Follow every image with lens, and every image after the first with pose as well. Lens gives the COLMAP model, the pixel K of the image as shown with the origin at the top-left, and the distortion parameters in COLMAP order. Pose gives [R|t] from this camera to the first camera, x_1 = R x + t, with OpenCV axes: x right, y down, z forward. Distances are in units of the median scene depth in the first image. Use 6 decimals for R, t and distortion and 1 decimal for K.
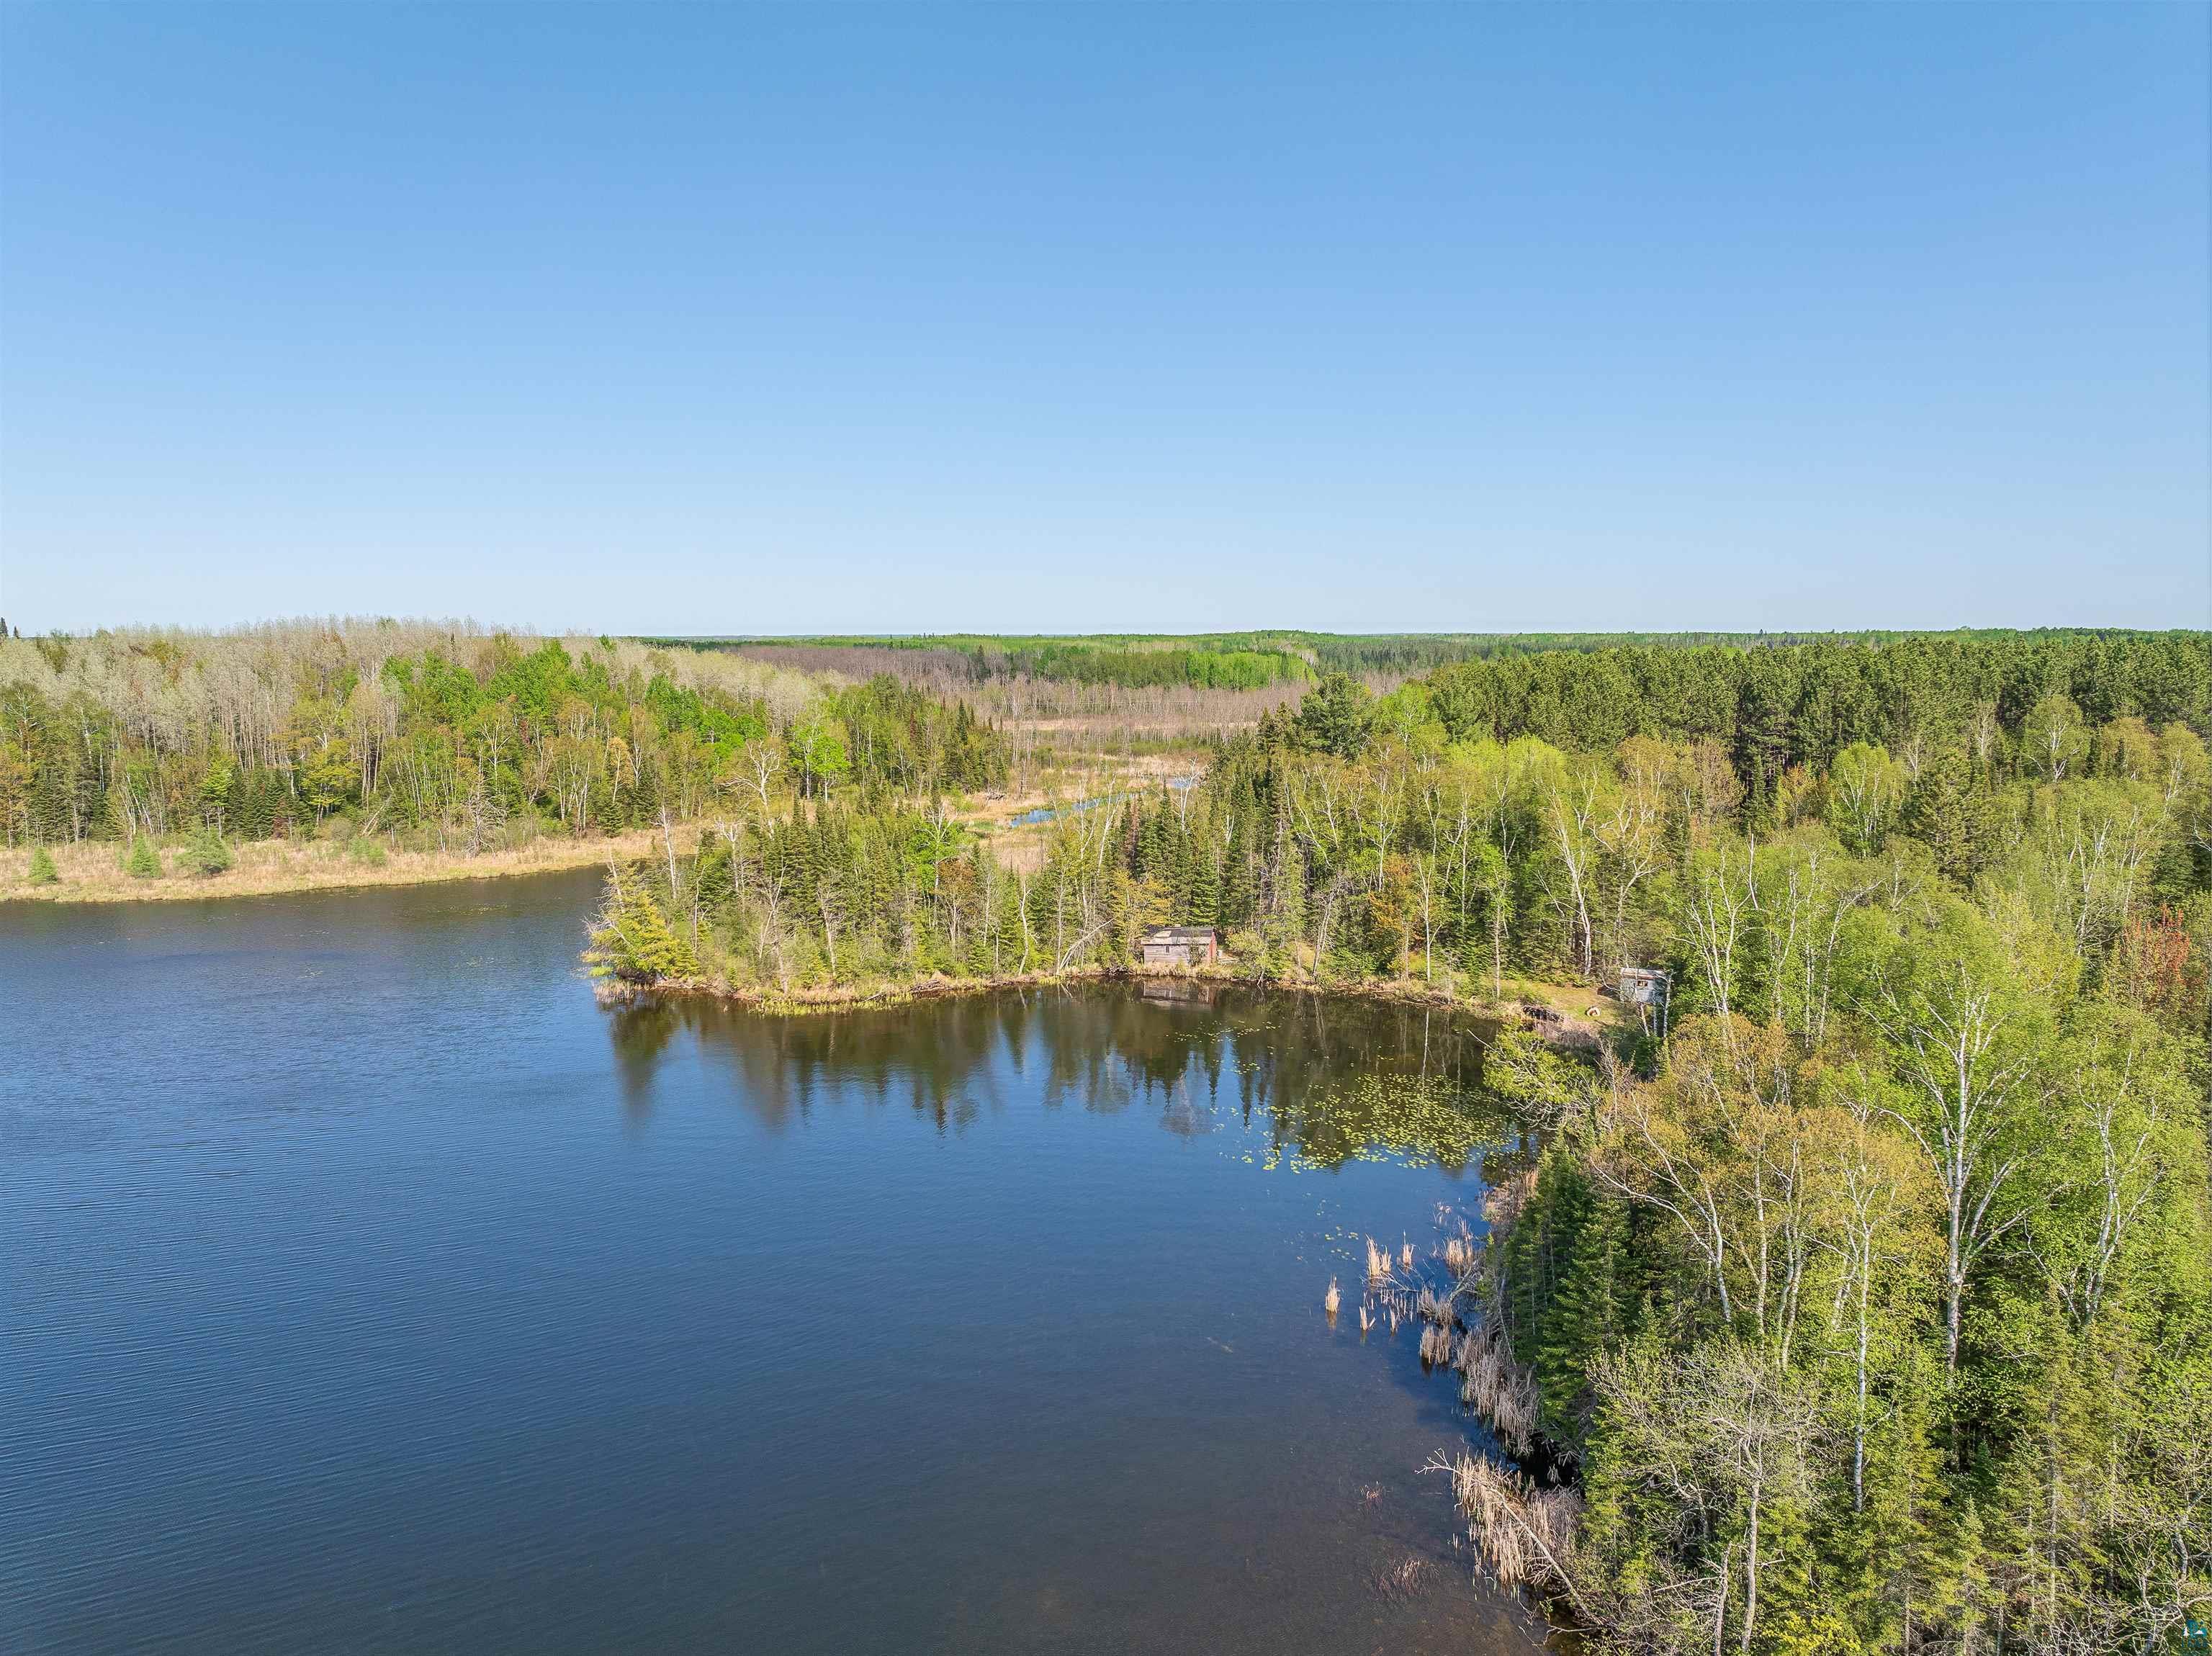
lens RADIAL K [[1551.6, 0, 1108.8], [0, 1551.6, 832.5], [0, 0, 1]] dist [-0.025902, 0.008204]
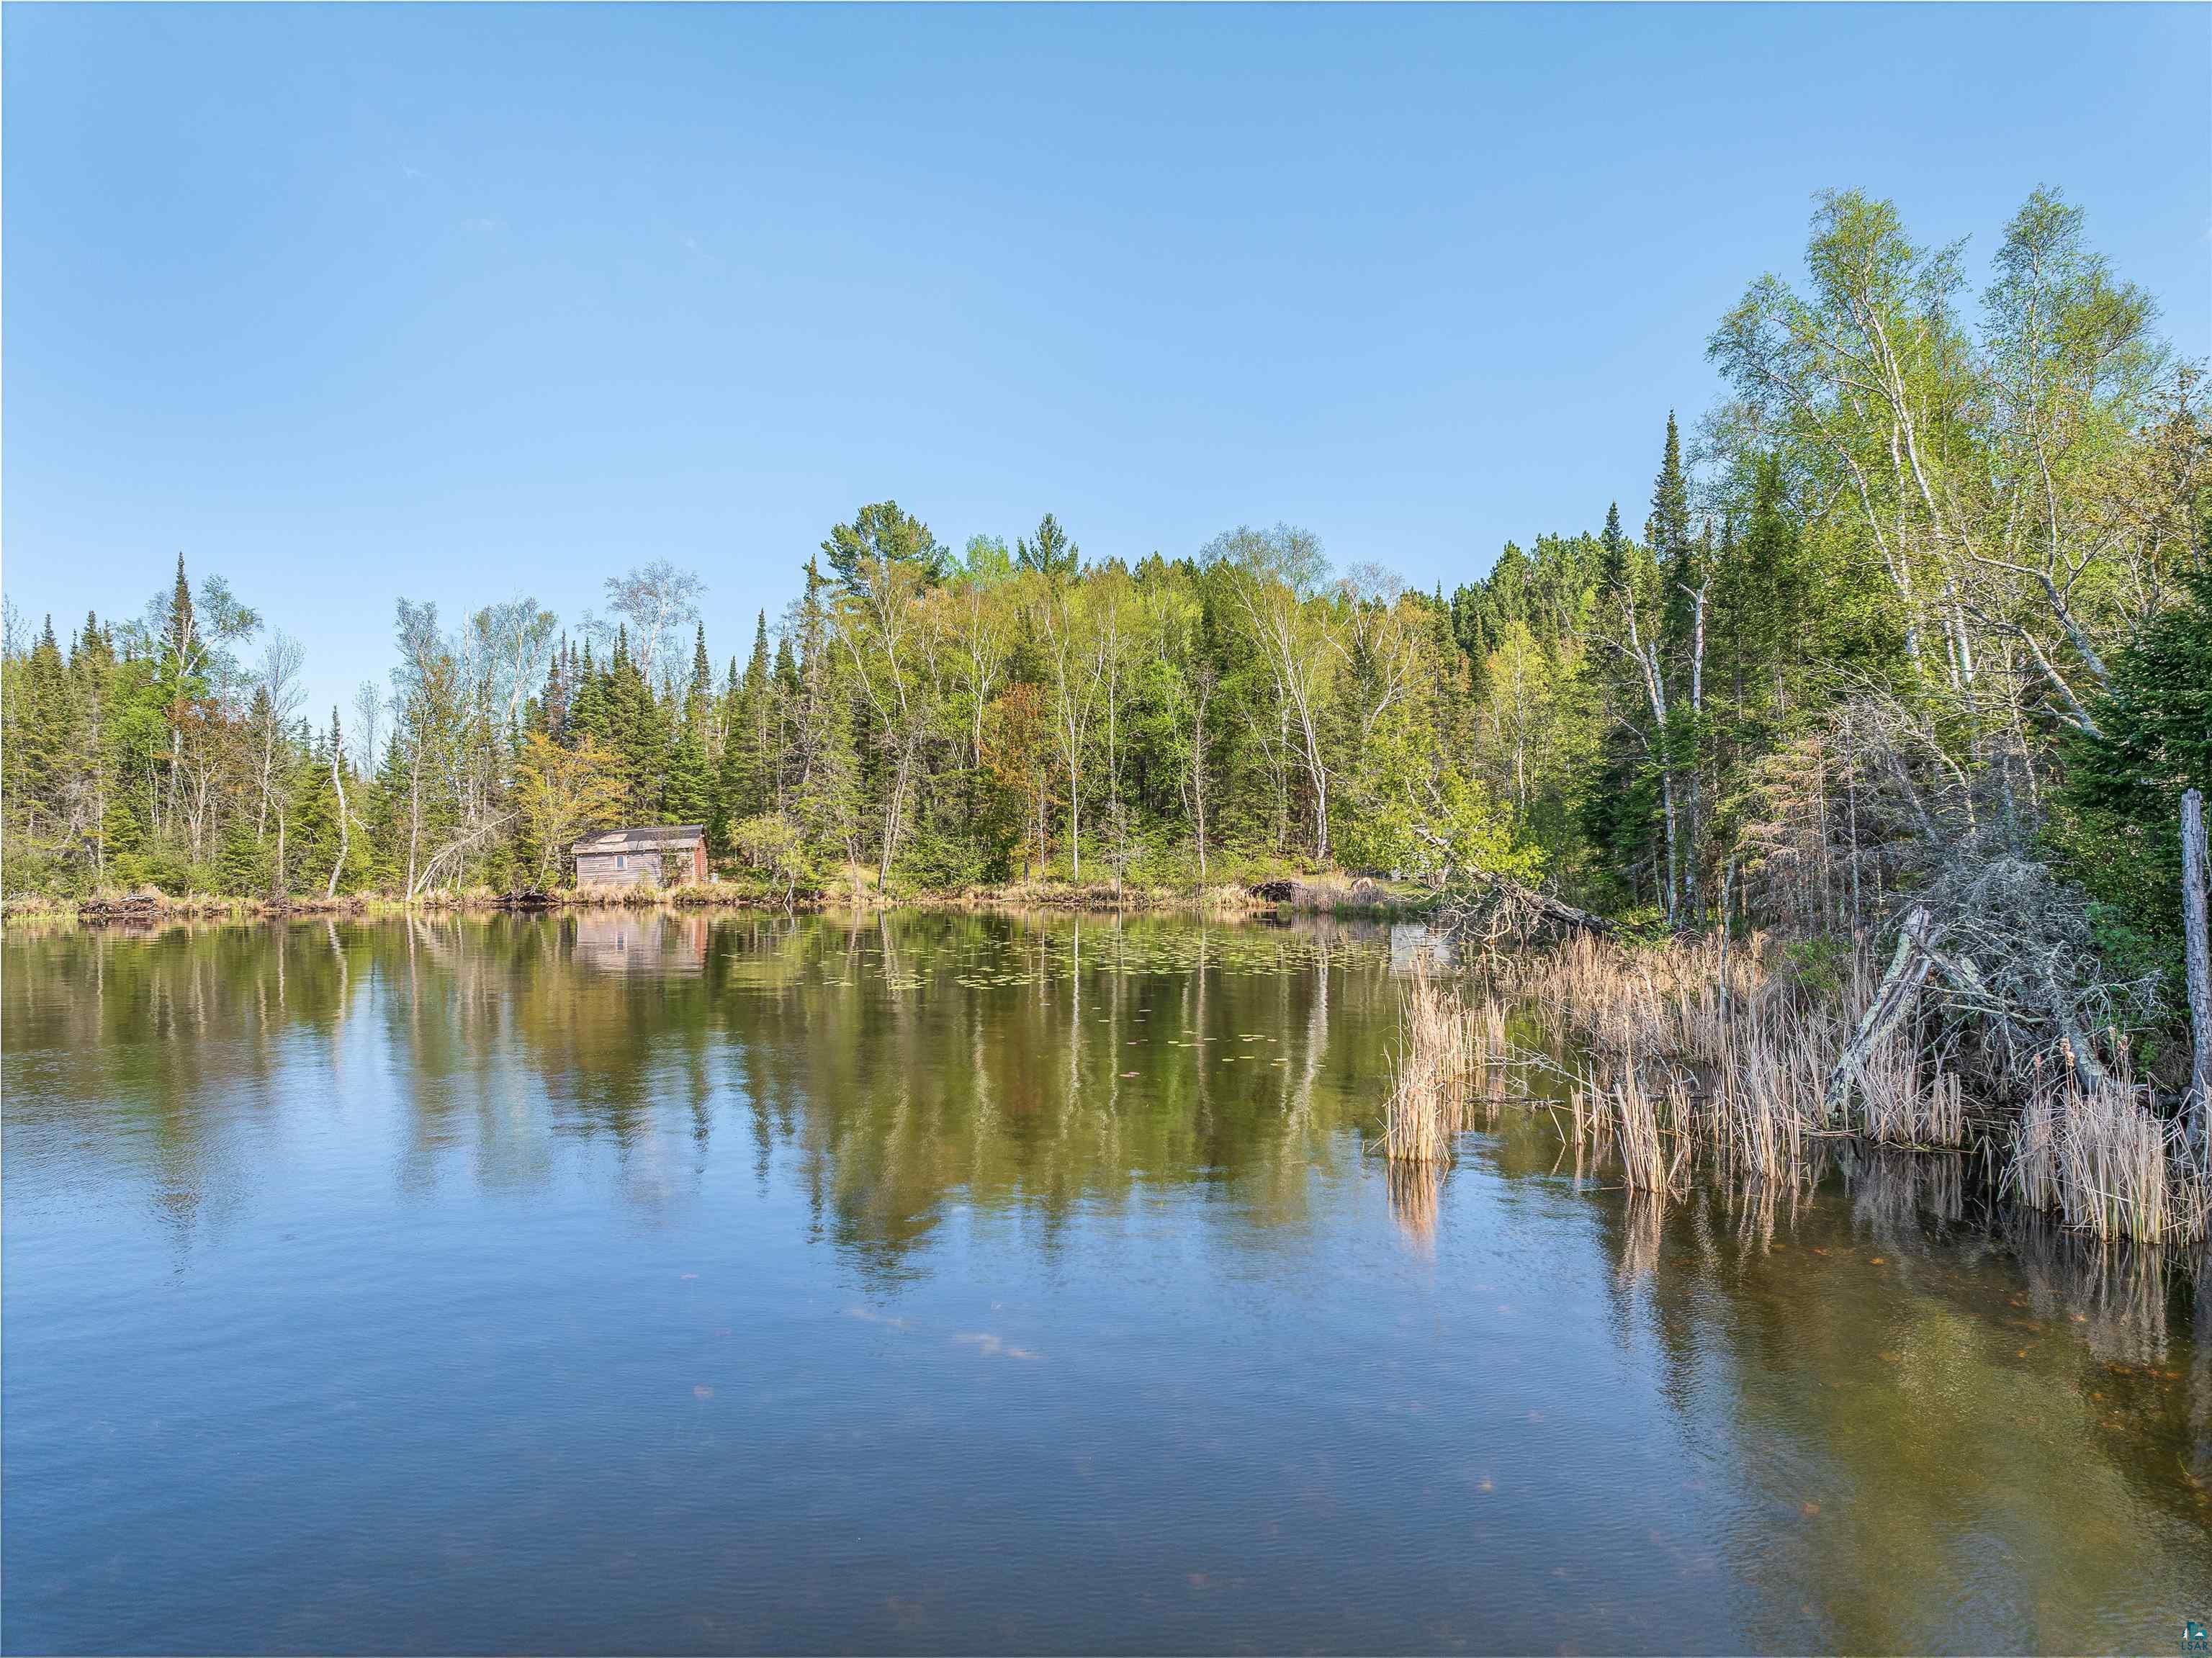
lens RADIAL K [[1551.5, 0, 1110.2], [0, 1551.5, 827.4], [0, 0, 1]] dist [-0.025902, 0.008204]
pose [[0.940858, 0.006421, 0.338740, 0.014385], [0.043033, 0.989458, -0.138280, 0.149860], [-0.336057, 0.144679, 0.930663, 0.408089]]
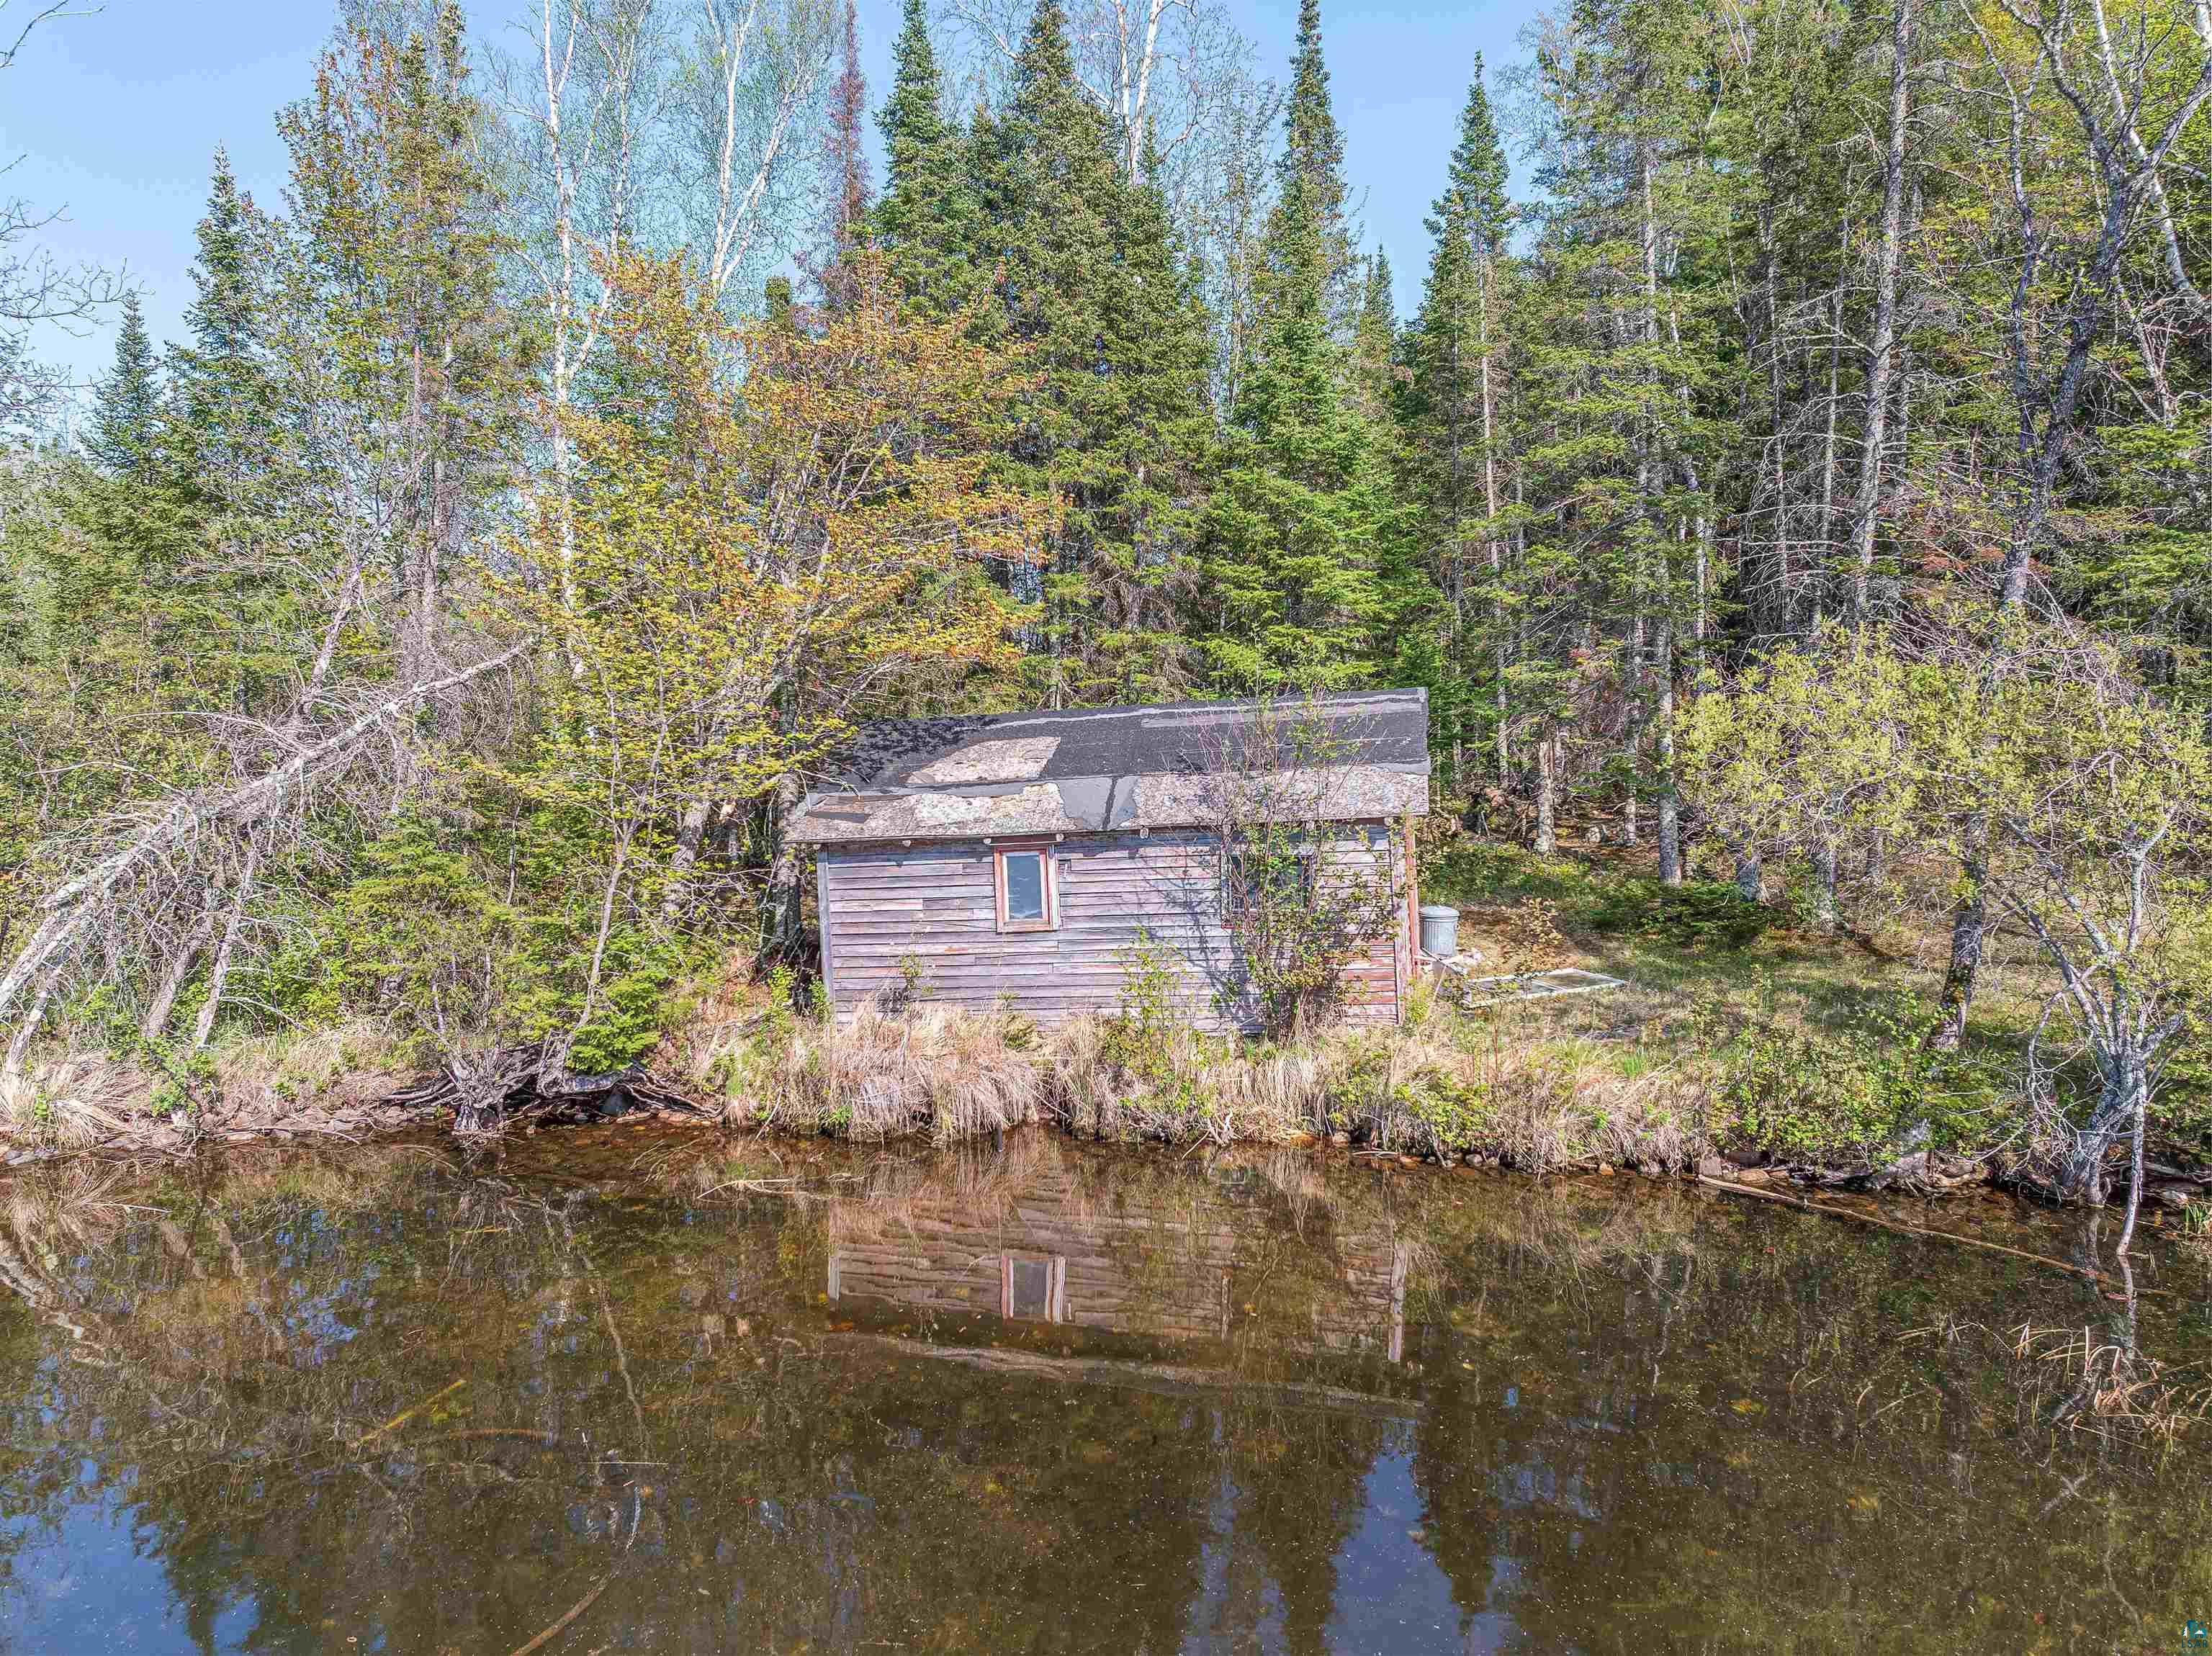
lens RADIAL K [[1551.6, 0, 1100.5], [0, 1551.6, 824.2], [0, 0, 1]] dist [-0.025902, 0.008204]
pose [[0.998835, -0.006358, 0.047839, 0.038062], [0.008899, 0.998549, -0.053107, 0.077006], [-0.047432, 0.053471, 0.997442, 0.892544]]
